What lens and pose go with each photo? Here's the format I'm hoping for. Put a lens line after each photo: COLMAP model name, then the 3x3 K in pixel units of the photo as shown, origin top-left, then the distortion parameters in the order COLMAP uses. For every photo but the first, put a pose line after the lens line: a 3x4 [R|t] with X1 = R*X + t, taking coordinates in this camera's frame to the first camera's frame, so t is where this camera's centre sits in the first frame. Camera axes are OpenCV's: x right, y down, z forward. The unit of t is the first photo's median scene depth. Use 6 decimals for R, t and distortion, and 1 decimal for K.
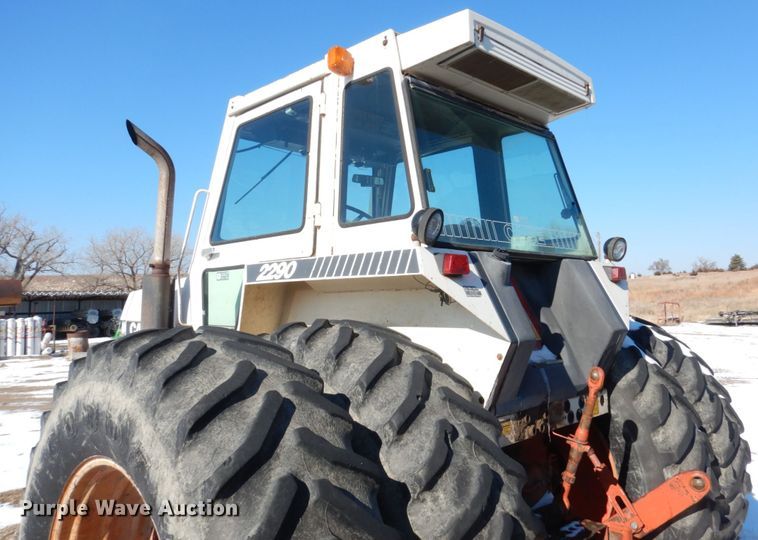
lens RADIAL K [[590.4, 0, 411.5], [0, 590.4, 215.7], [0, 0, 1]] dist [-0.003488, -0.001889]
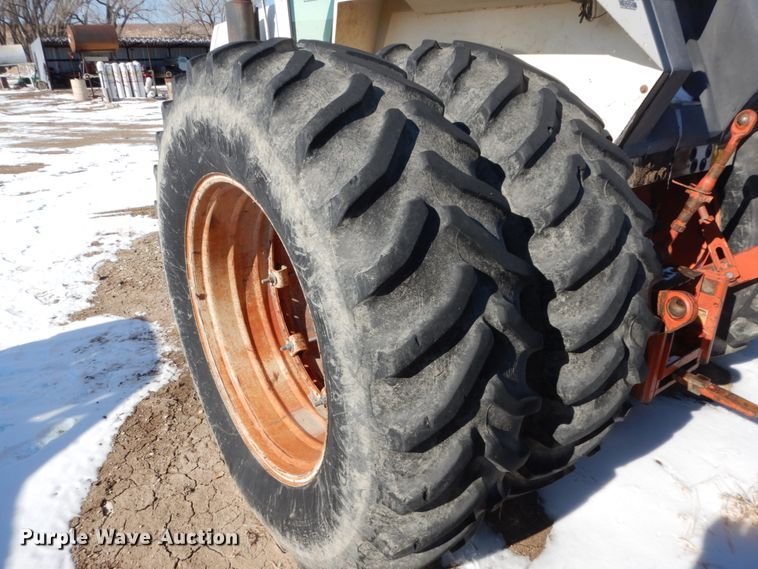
lens RADIAL K [[541.2, 0, 373.9], [0, 541.2, 288.5], [0, 0, 1]] dist [0.008172, -0.002861]
pose [[0.984397, 0.088425, -0.152128, -0.086710], [0.003955, 0.853221, 0.521535, 0.076725], [0.175915, -0.513999, 0.839559, 0.136006]]
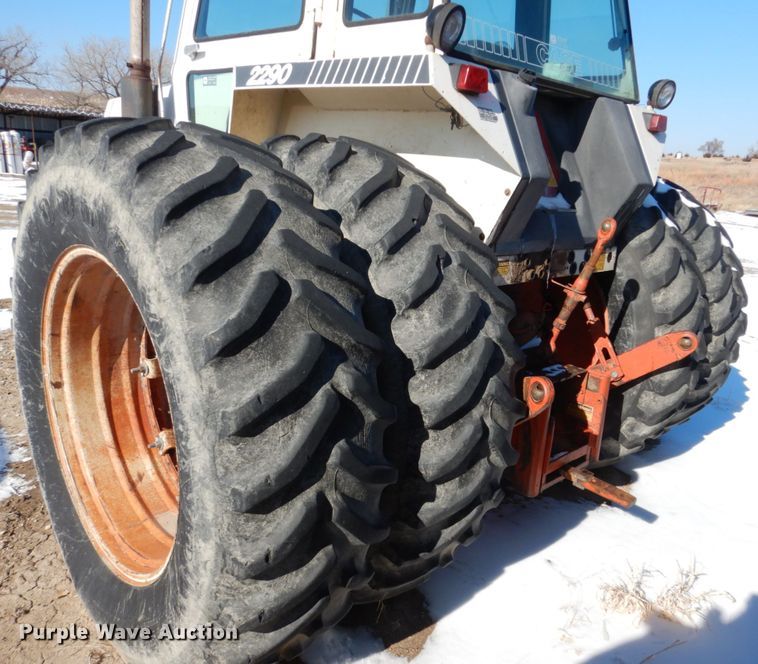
lens RADIAL K [[640.0, 0, 427.9], [0, 640.0, 329.4], [0, 0, 1]] dist [-0.005689, -0.001489]
pose [[0.994954, 0.097957, 0.021712, 0.024444], [-0.098603, 0.914581, 0.392198, 0.054659], [0.018561, -0.392359, 0.919625, -0.007179]]
